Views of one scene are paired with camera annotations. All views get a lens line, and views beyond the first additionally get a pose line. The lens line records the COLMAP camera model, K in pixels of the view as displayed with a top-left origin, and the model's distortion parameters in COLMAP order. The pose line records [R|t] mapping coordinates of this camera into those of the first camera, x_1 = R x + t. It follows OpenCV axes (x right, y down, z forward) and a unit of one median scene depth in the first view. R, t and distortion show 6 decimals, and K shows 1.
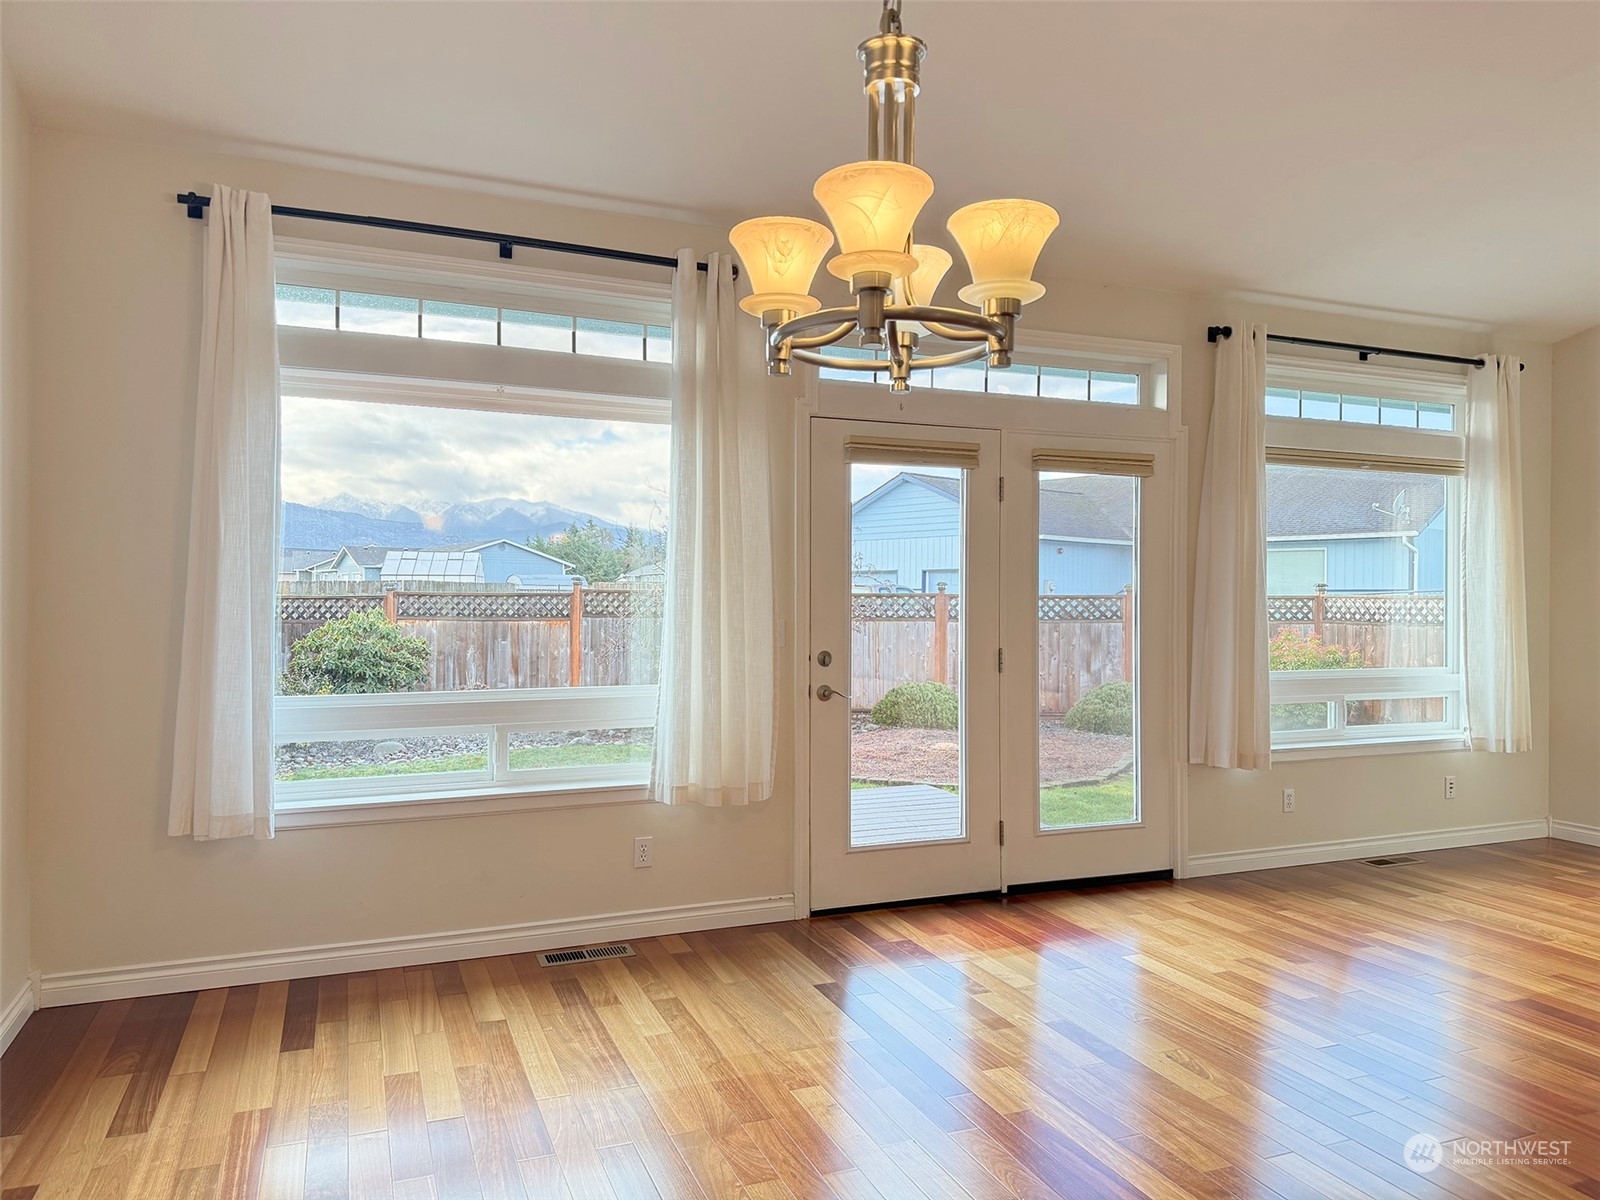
lens RADIAL K [[1128.3, 0, 800.0], [0, 1128.3, 600.0], [0, 0, 1]] dist [0.051970, -0.001626]
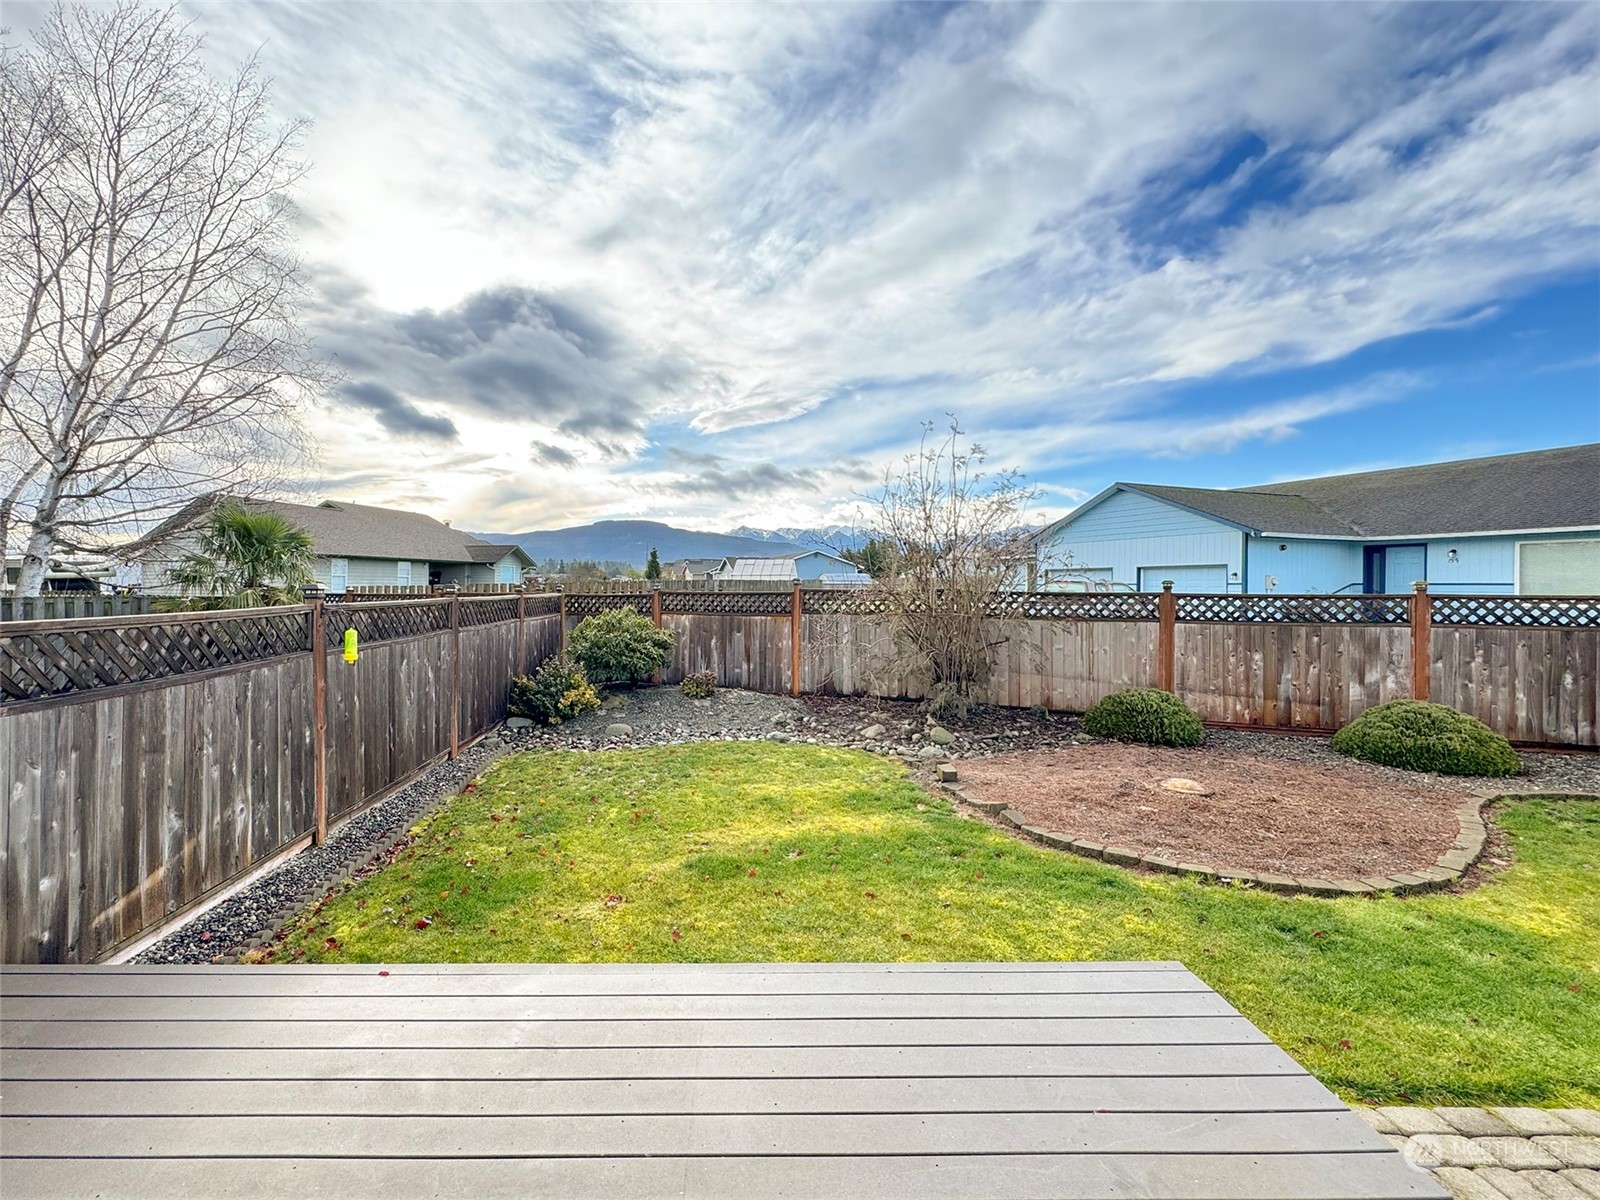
lens RADIAL K [[636.3, 0, 791.8], [0, 636.3, 589.3], [0, 0, 1]] dist [-0.001092, -0.000087]
pose [[0.929657, -0.000859, -0.368426, 0.031063], [0.002508, 0.999989, 0.003996, -0.011442], [0.368418, -0.004639, 0.929649, 0.399920]]
